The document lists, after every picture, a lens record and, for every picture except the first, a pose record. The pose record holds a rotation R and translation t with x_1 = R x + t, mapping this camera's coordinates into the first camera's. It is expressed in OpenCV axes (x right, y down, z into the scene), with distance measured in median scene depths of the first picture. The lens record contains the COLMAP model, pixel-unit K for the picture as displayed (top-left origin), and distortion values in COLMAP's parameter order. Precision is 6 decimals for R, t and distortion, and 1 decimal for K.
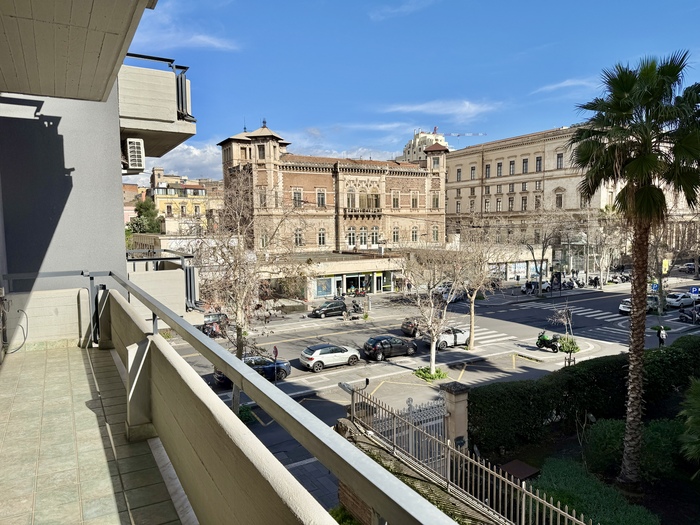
lens RADIAL K [[487.2, 0, 350.2], [0, 487.2, 263.8], [0, 0, 1]] dist [0.129687, -0.143271]
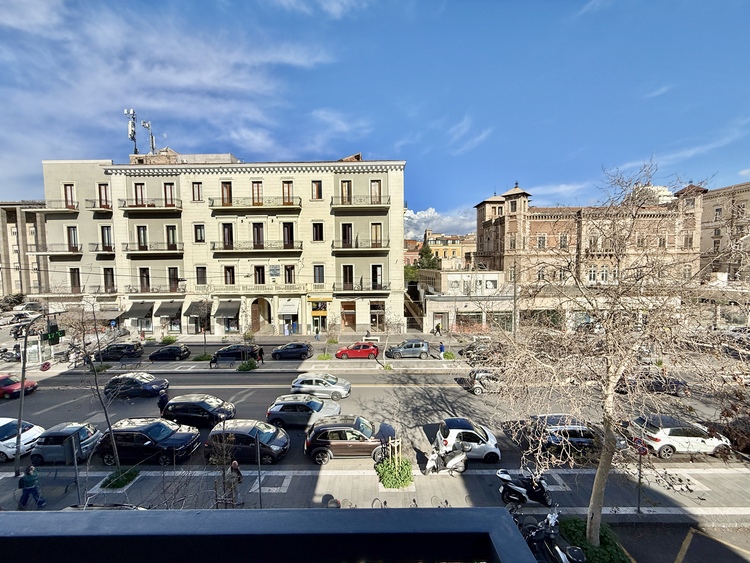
lens RADIAL K [[299.4, 0, 373.3], [0, 299.4, 281.4], [0, 0, 1]] dist [-0.000657, 0.000162]
pose [[0.859708, 0.032296, -0.509764, -0.090341], [-0.042629, 0.999054, -0.008598, -0.010197], [0.509004, 0.029122, 0.860271, 0.150163]]
